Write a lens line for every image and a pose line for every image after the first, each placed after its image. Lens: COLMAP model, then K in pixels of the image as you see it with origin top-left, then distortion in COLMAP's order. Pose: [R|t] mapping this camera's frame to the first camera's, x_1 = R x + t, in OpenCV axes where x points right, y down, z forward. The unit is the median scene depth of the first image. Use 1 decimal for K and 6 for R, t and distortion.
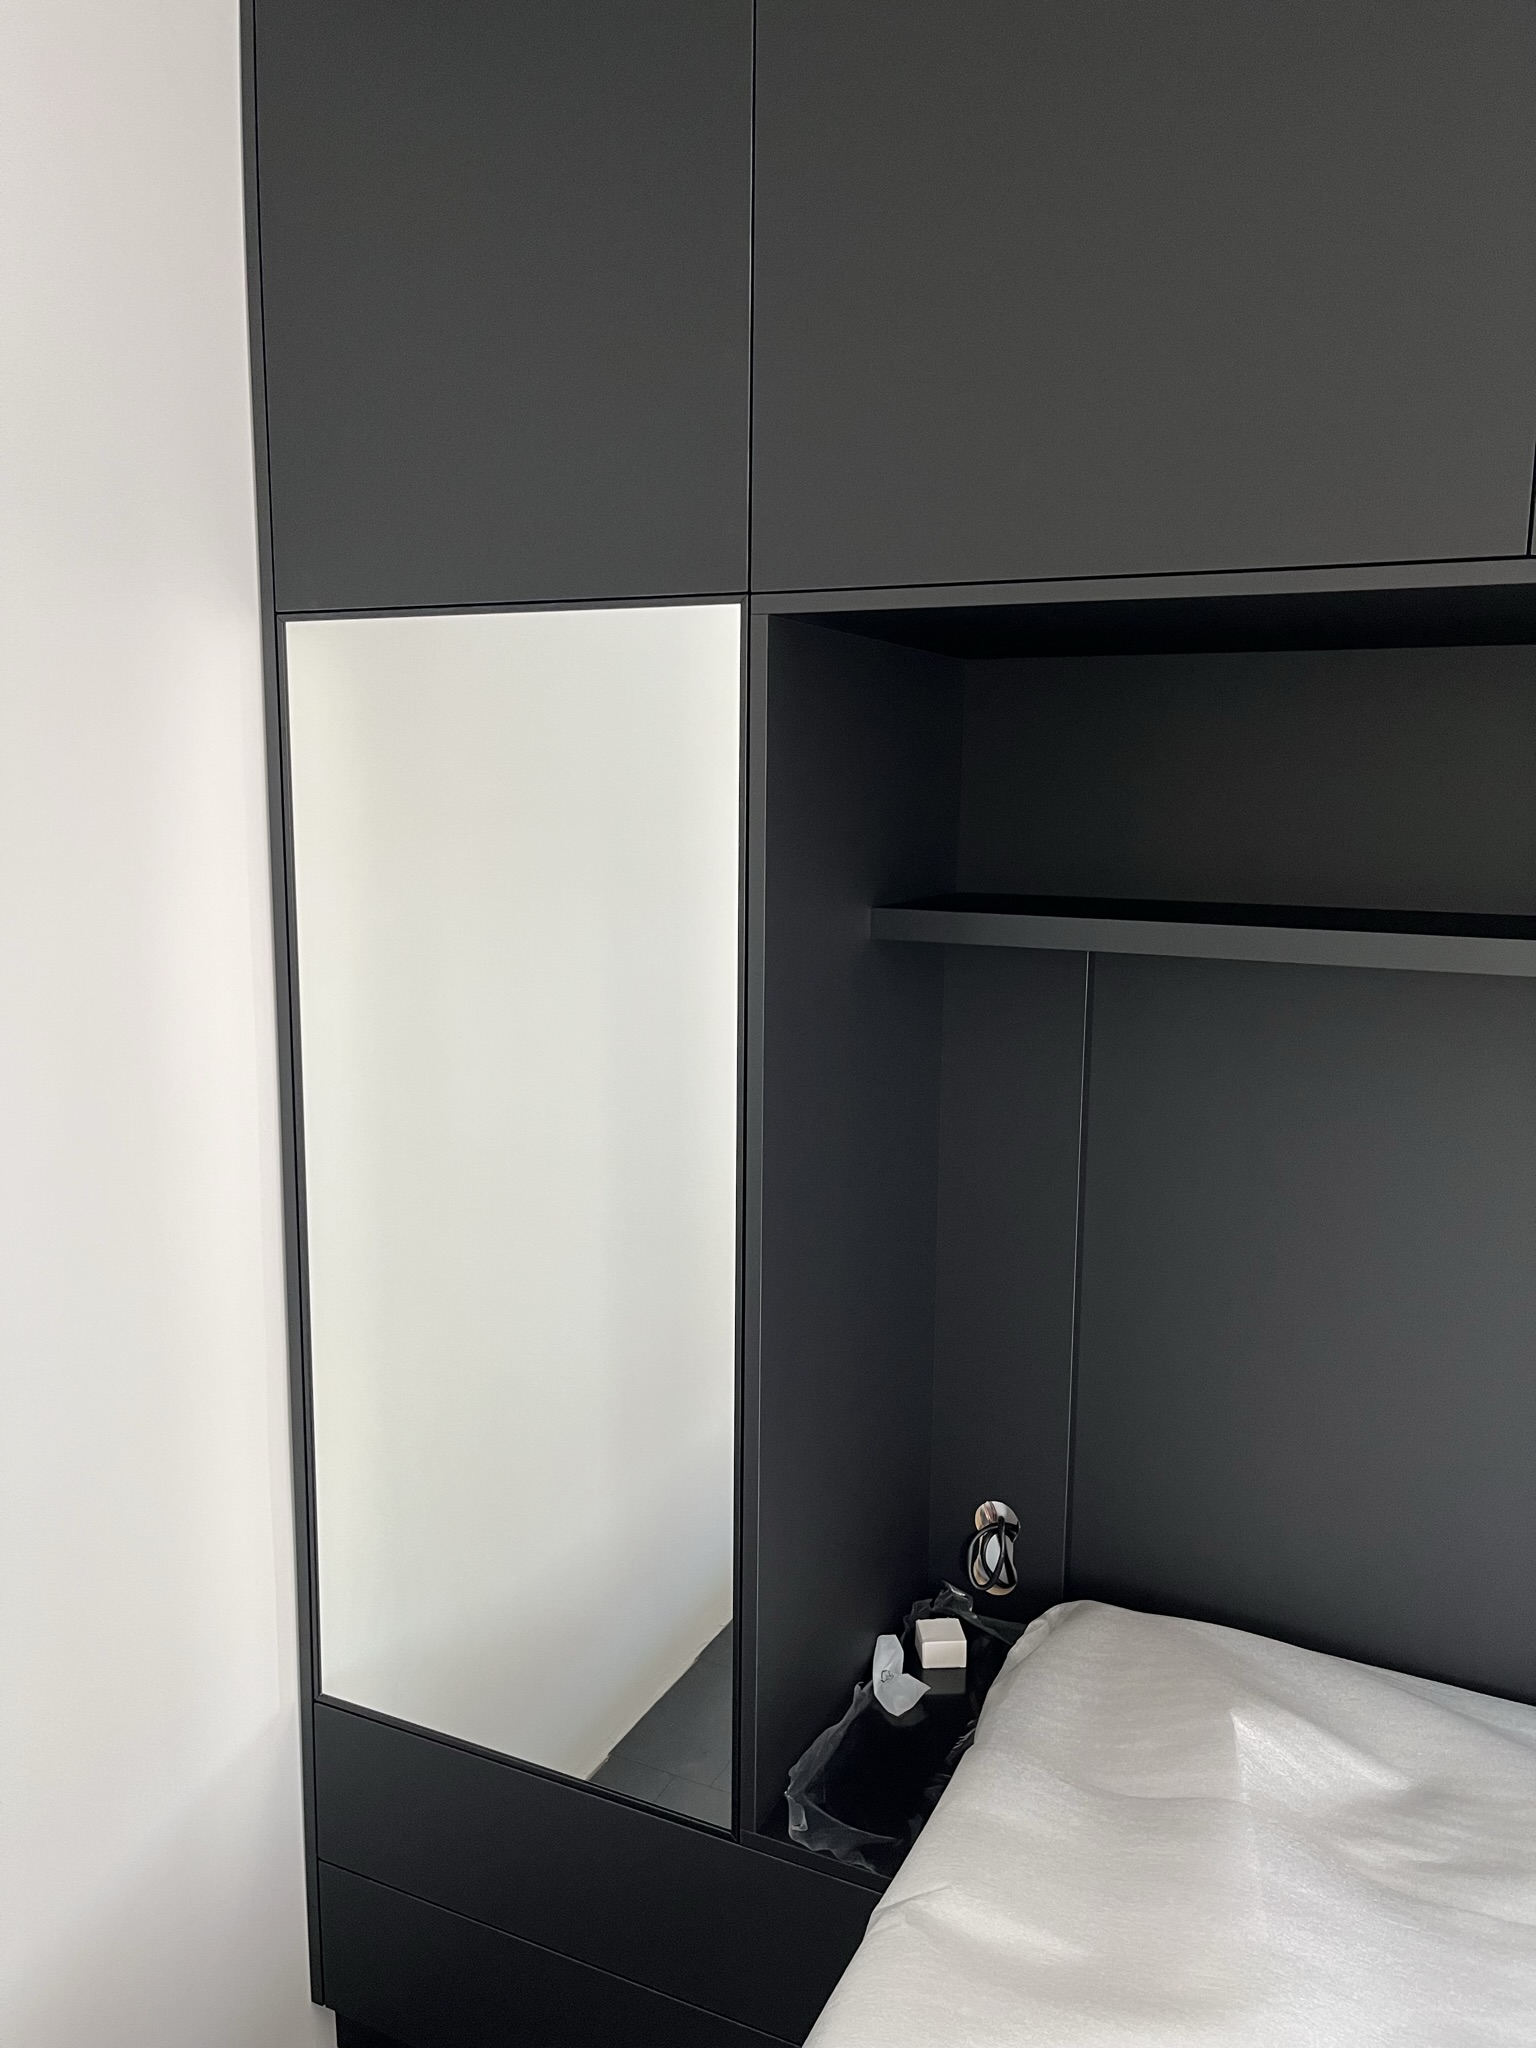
lens RADIAL K [[1541.2, 0, 797.4], [0, 1541.2, 1024.6], [0, 0, 1]] dist [0.067031, -0.074648]
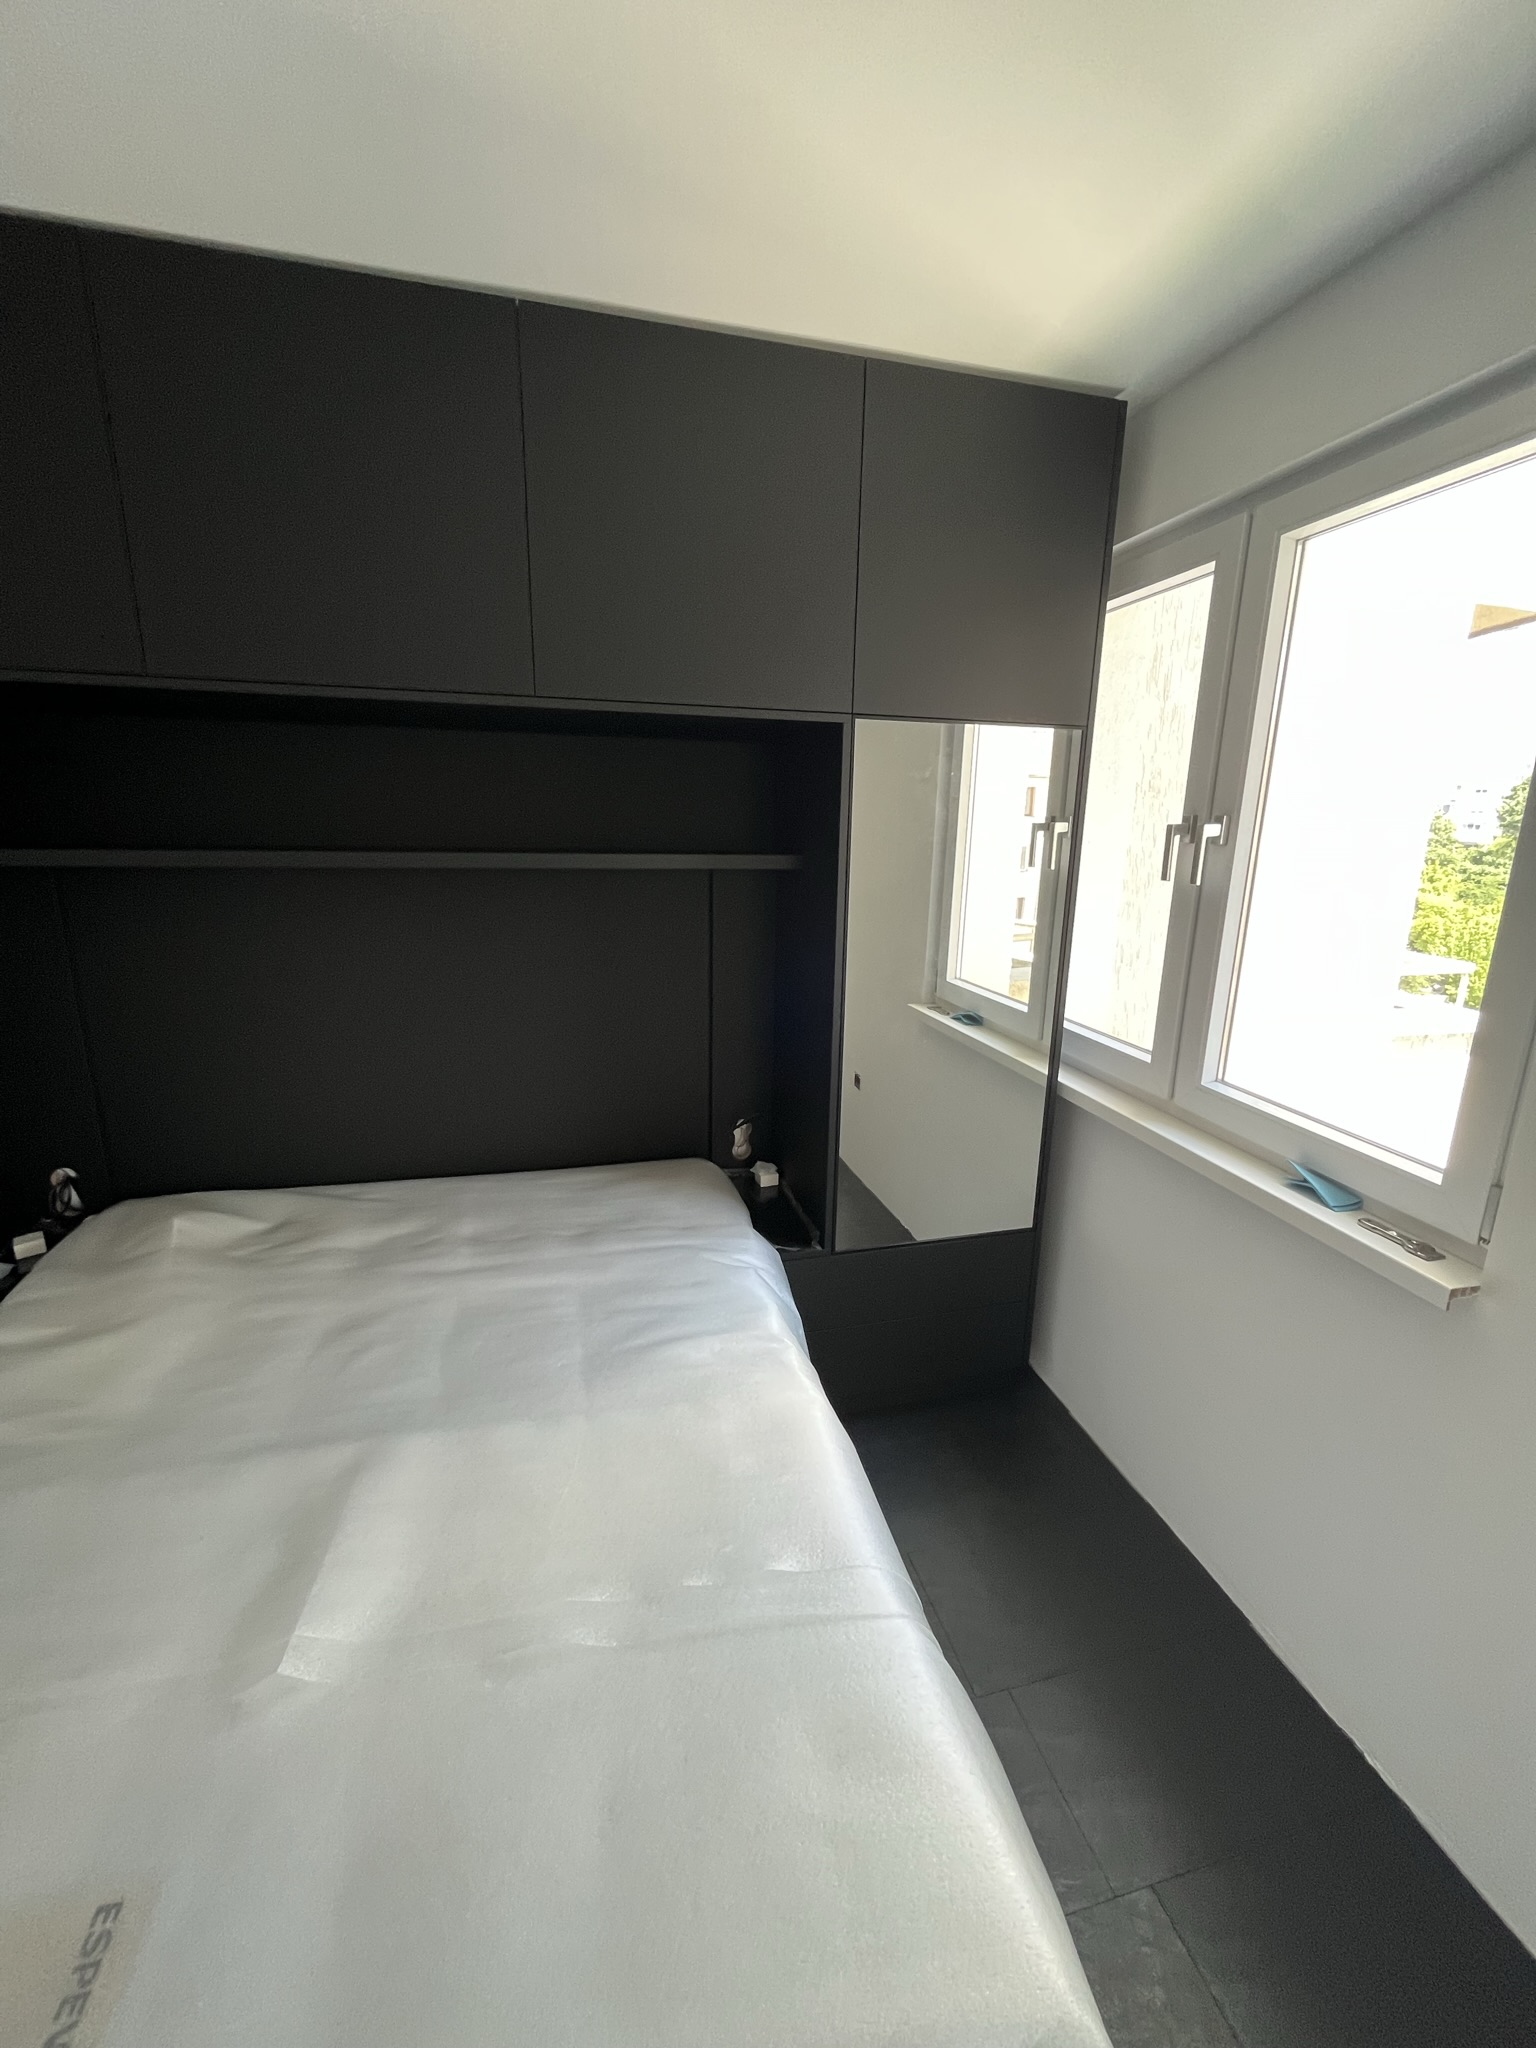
lens RADIAL K [[821.5, 0, 774.3], [0, 821.5, 1016.6], [0, 0, 1]] dist [0.000255, -0.002202]
pose [[0.767466, -0.147433, 0.623906, 0.220685], [0.091678, 0.988434, 0.120799, 0.088609], [-0.634500, -0.035511, 0.772106, -0.373085]]
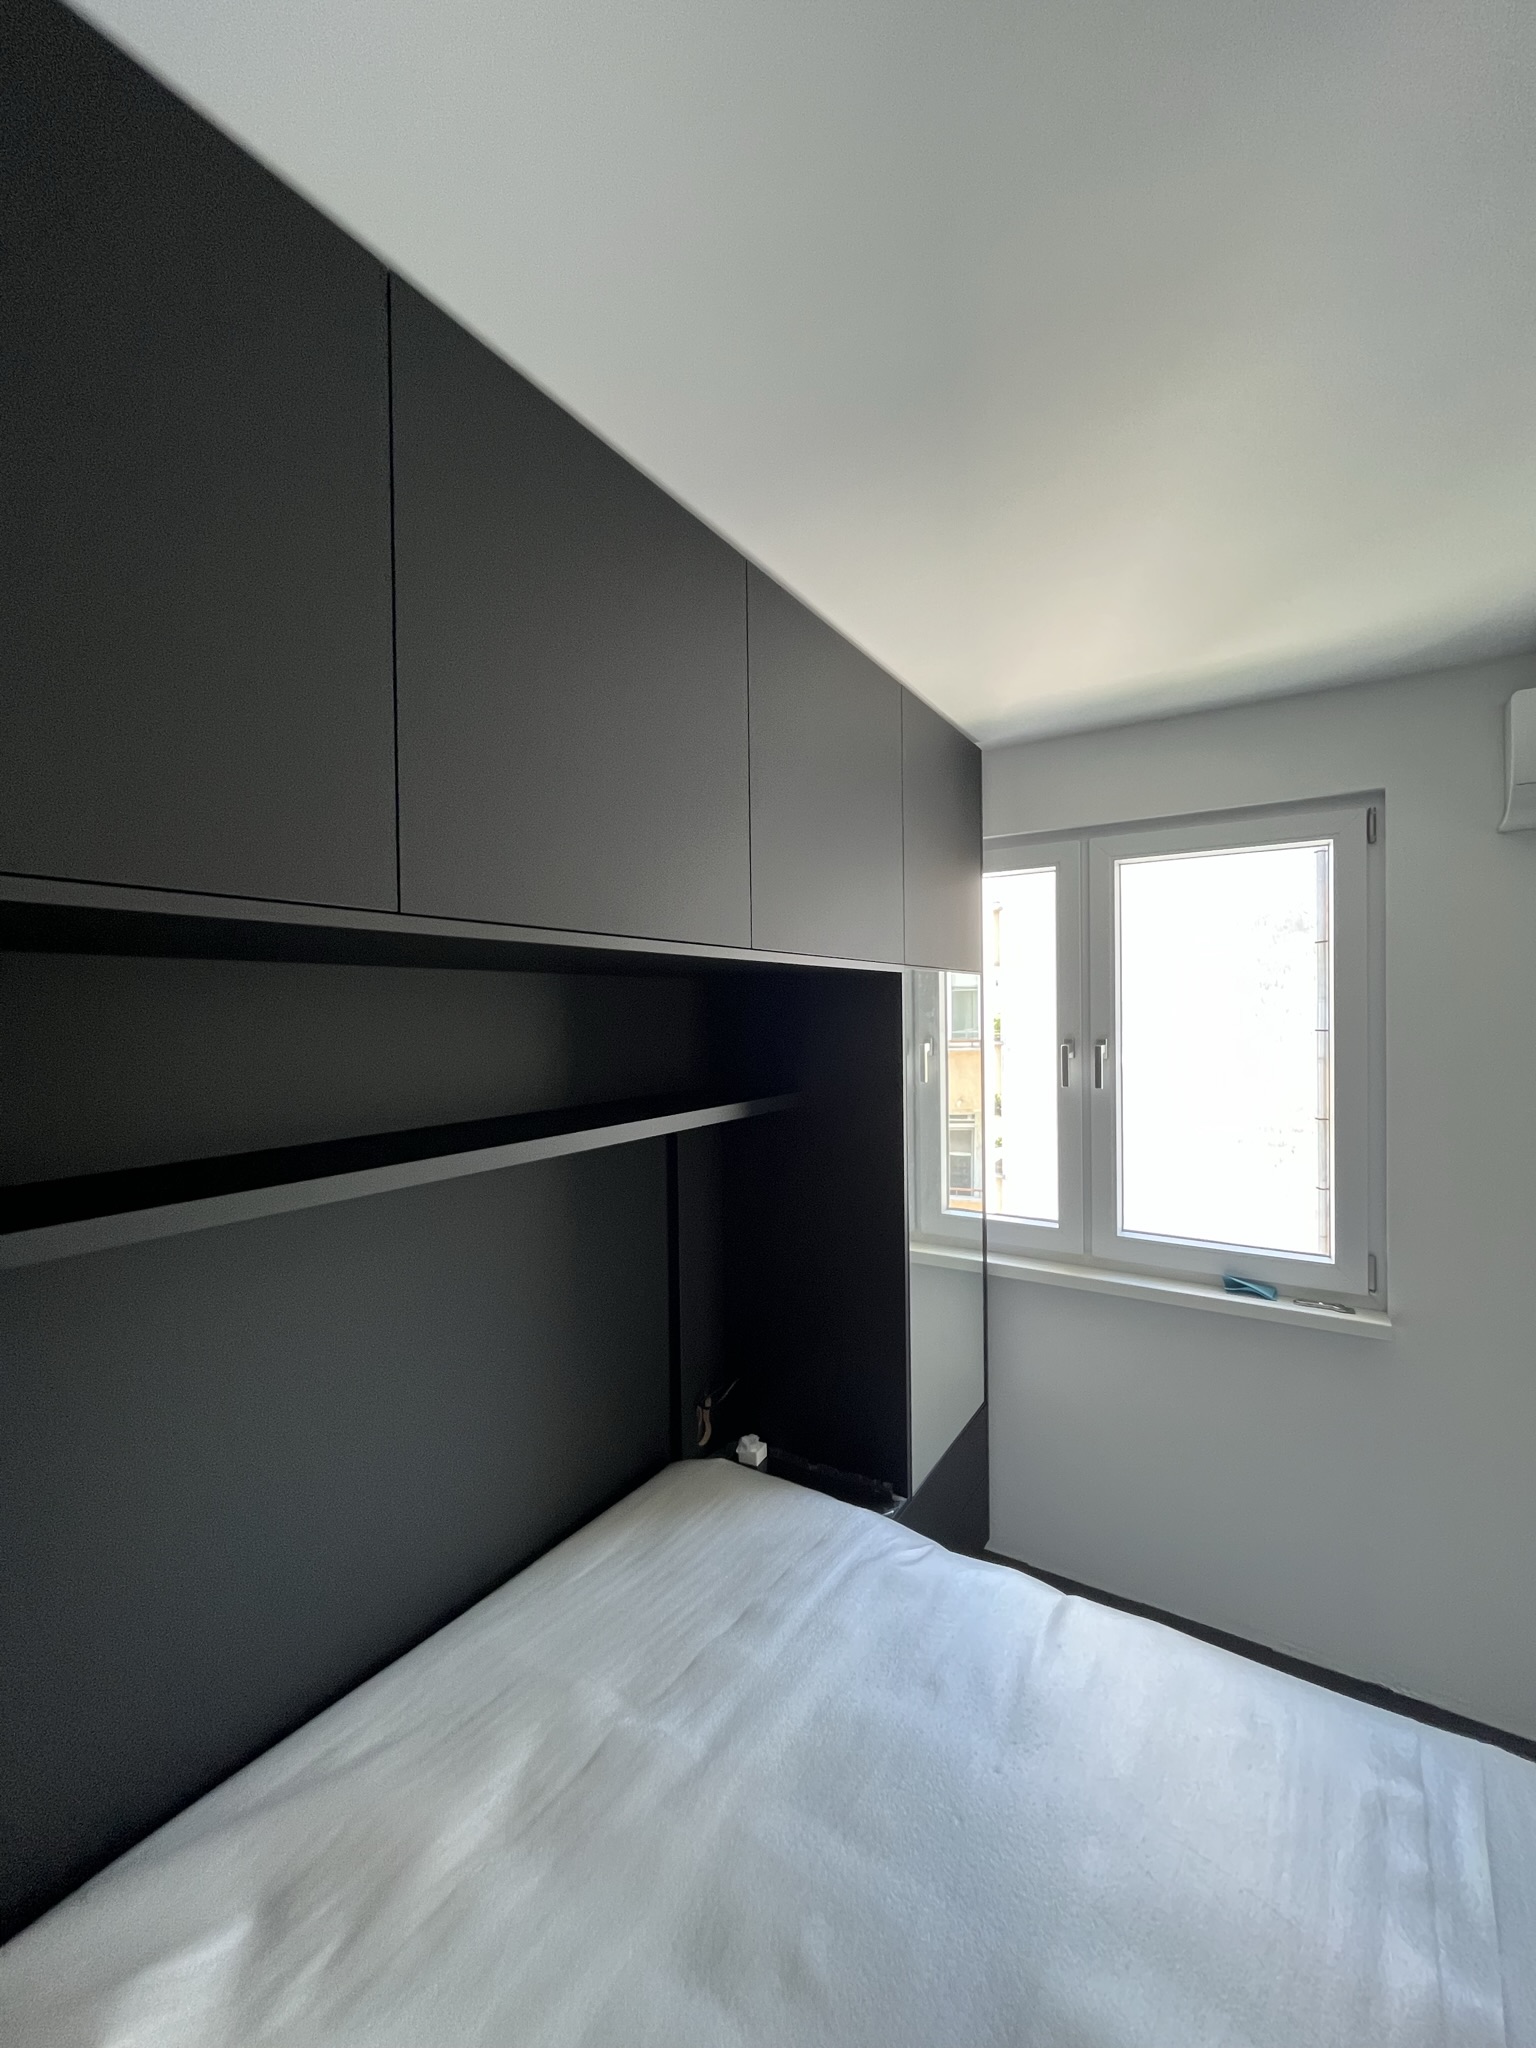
lens RADIAL K [[821.5, 0, 774.3], [0, 821.5, 1016.6], [0, 0, 1]] dist [0.000255, -0.002202]
pose [[0.120983, -0.026856, 0.992291, -0.137288], [0.166259, 0.986061, 0.006417, -0.109037], [-0.978632, 0.164201, 0.123762, 0.384097]]
